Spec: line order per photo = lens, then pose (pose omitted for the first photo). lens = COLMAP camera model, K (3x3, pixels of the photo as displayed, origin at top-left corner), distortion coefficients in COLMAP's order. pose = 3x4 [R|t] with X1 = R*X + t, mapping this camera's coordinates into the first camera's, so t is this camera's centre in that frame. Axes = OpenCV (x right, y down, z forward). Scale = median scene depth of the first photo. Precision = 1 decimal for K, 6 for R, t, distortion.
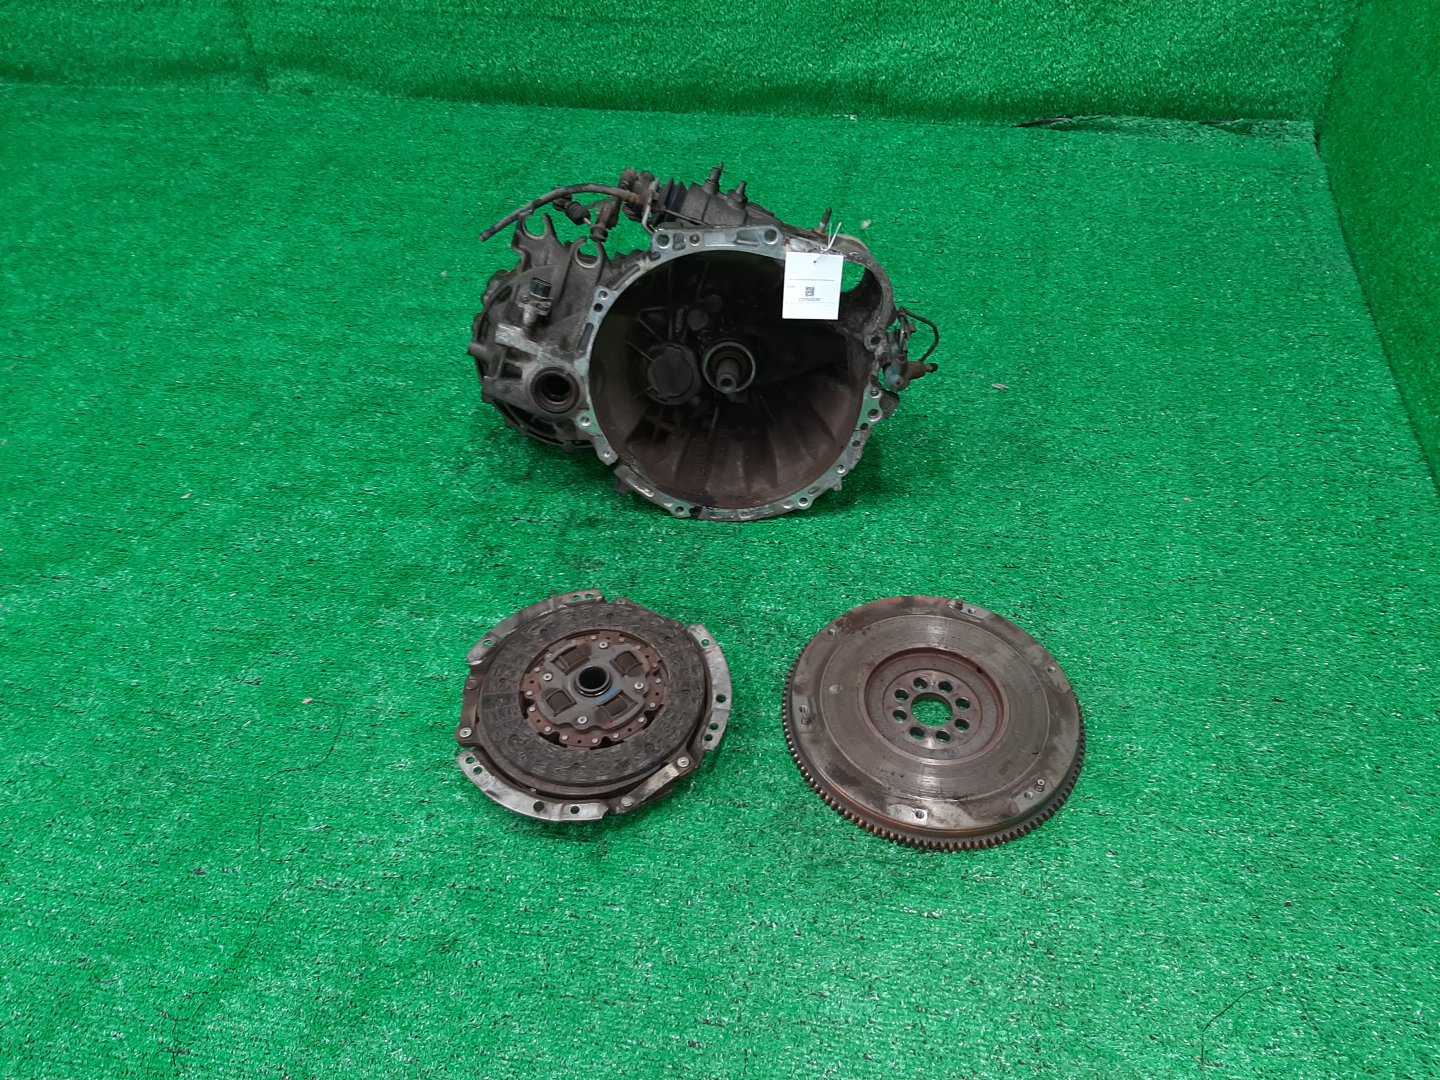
lens RADIAL K [[1096.9, 0, 736.3], [0, 1096.9, 551.8], [0, 0, 1]] dist [0.098005, -0.175799]
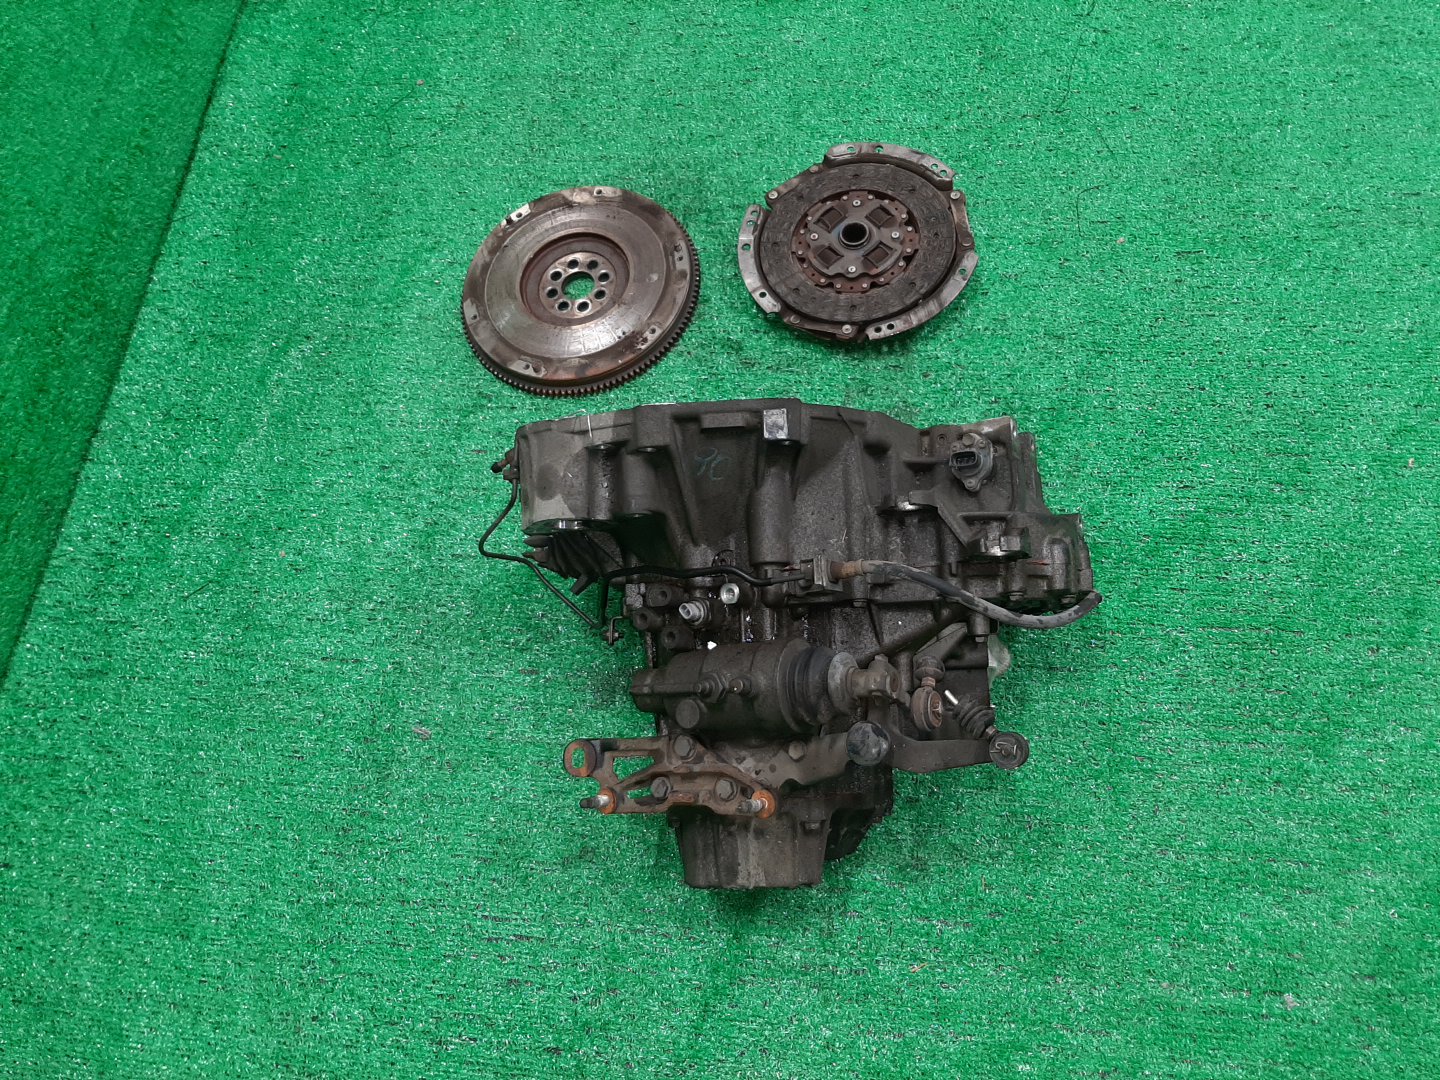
lens RADIAL K [[1096.9, 0, 736.3], [0, 1096.9, 551.8], [0, 0, 1]] dist [0.098005, -0.175799]
pose [[-0.986358, 0.097110, 0.132922, -0.127464], [0.085260, -0.389355, 0.917133, -1.069503], [0.140817, 0.915954, 0.375764, 0.835309]]
